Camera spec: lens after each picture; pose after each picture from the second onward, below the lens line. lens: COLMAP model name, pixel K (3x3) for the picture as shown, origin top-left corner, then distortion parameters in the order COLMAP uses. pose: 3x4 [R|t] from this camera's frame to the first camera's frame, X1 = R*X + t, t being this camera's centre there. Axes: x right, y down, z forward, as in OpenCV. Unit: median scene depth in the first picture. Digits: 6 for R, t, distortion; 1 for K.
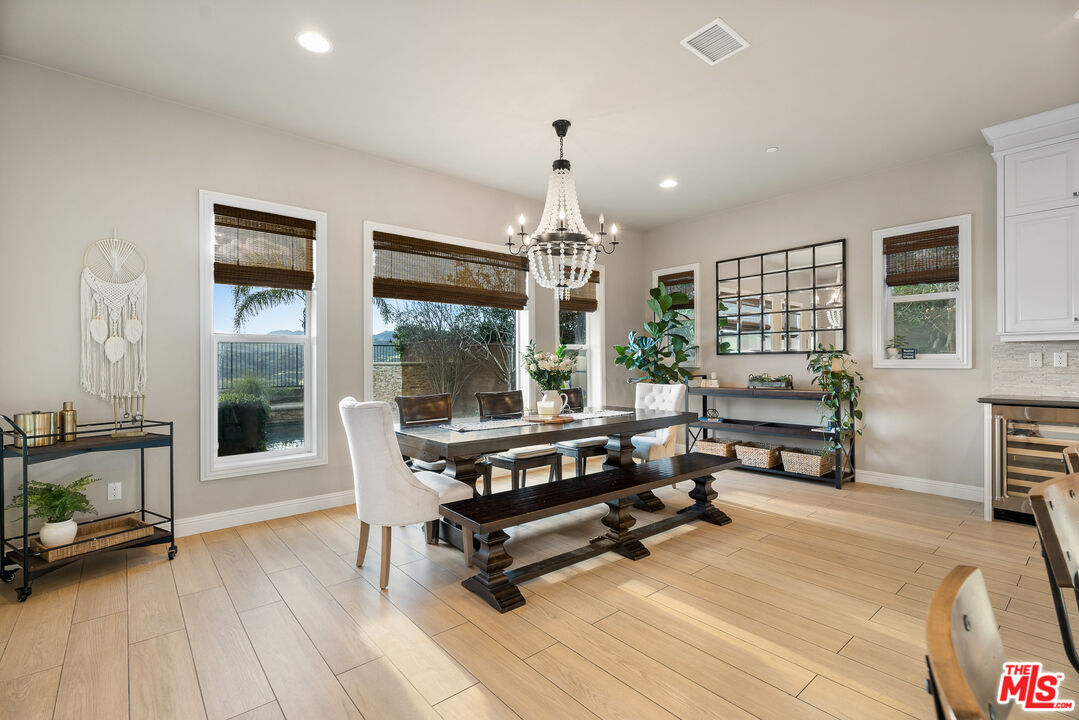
lens RADIAL K [[481.8, 0, 537.8], [0, 481.8, 366.5], [0, 0, 1]] dist [0.003313, 0.000534]
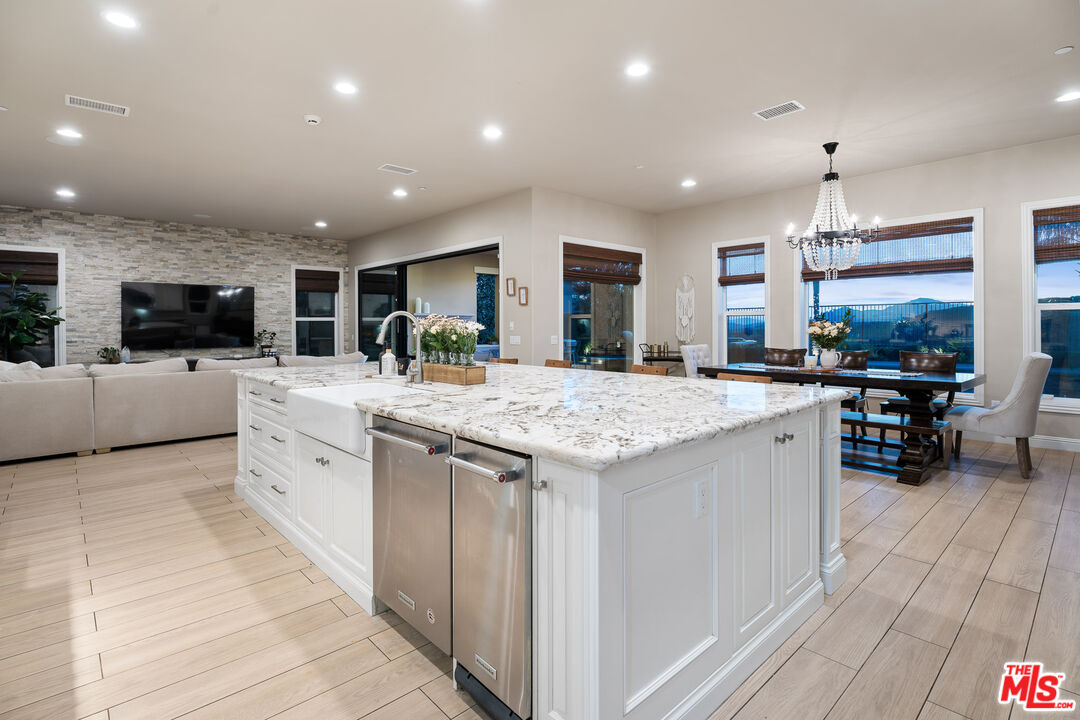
lens RADIAL K [[526.2, 0, 536.8], [0, 526.2, 325.7], [0, 0, 1]] dist [-0.001871, -0.000671]
pose [[0.035957, 0.004782, -0.999342, 1.419977], [-0.002763, 0.999985, 0.004686, -0.019027], [0.999350, 0.002593, 0.035970, 0.154242]]
